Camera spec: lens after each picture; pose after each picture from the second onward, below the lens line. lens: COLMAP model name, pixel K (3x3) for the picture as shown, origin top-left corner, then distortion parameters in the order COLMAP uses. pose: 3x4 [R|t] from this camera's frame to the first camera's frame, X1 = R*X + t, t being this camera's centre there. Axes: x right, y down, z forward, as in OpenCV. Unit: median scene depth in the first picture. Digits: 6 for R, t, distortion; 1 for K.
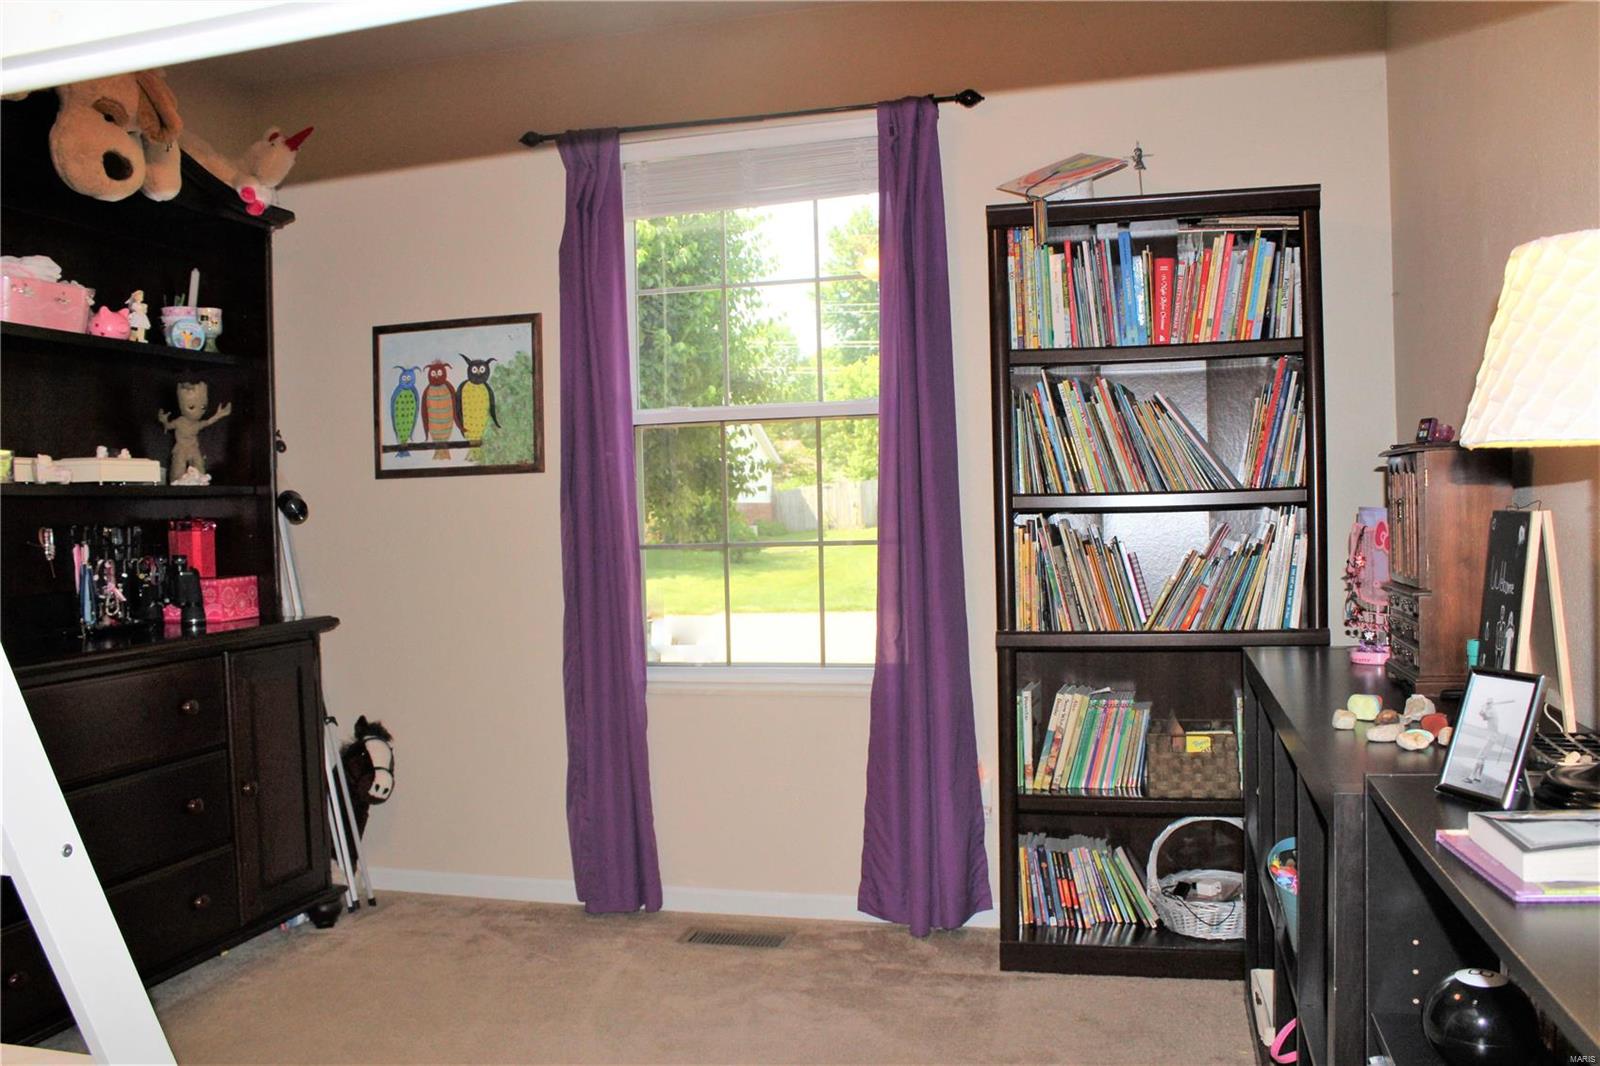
lens RADIAL K [[1319.0, 0, 785.0], [0, 1319.0, 555.8], [0, 0, 1]] dist [-0.189452, 0.164220]
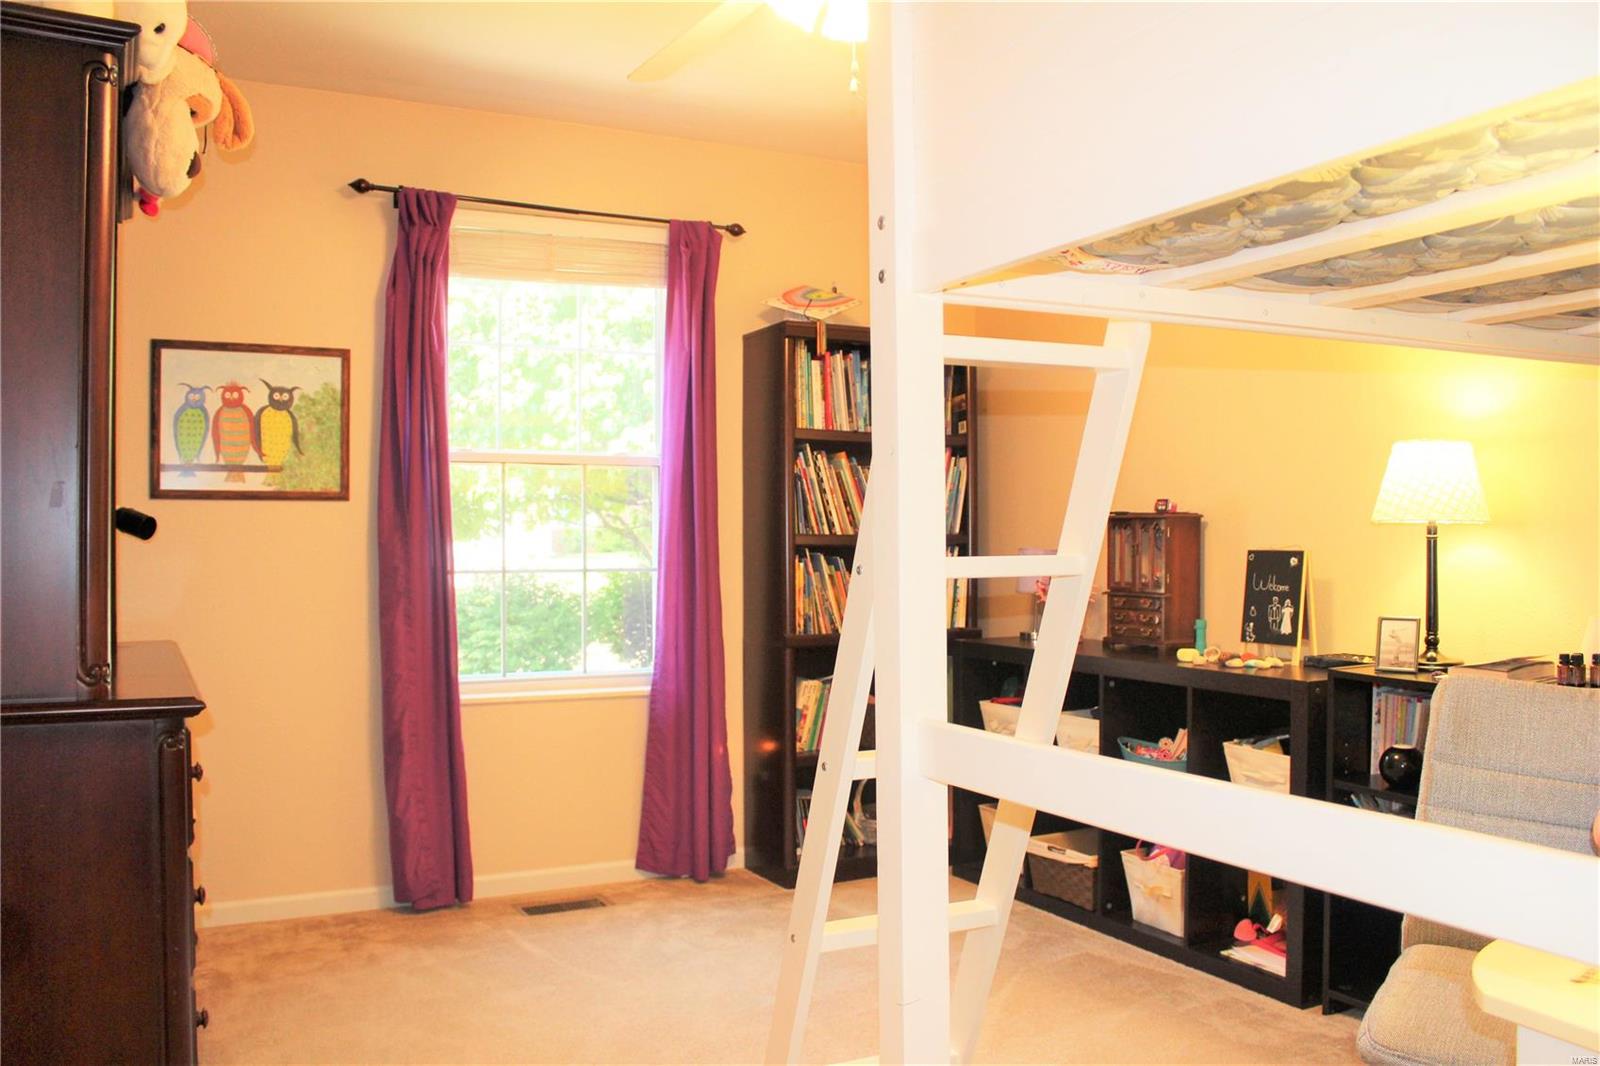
lens RADIAL K [[1319.0, 0, 785.0], [0, 1319.0, 555.8], [0, 0, 1]] dist [-0.189452, 0.164220]
pose [[0.740604, 0.016721, 0.671734, -0.617262], [0.004293, 0.999552, -0.029614, 0.013009], [-0.671929, 0.024816, 0.740200, -0.004722]]
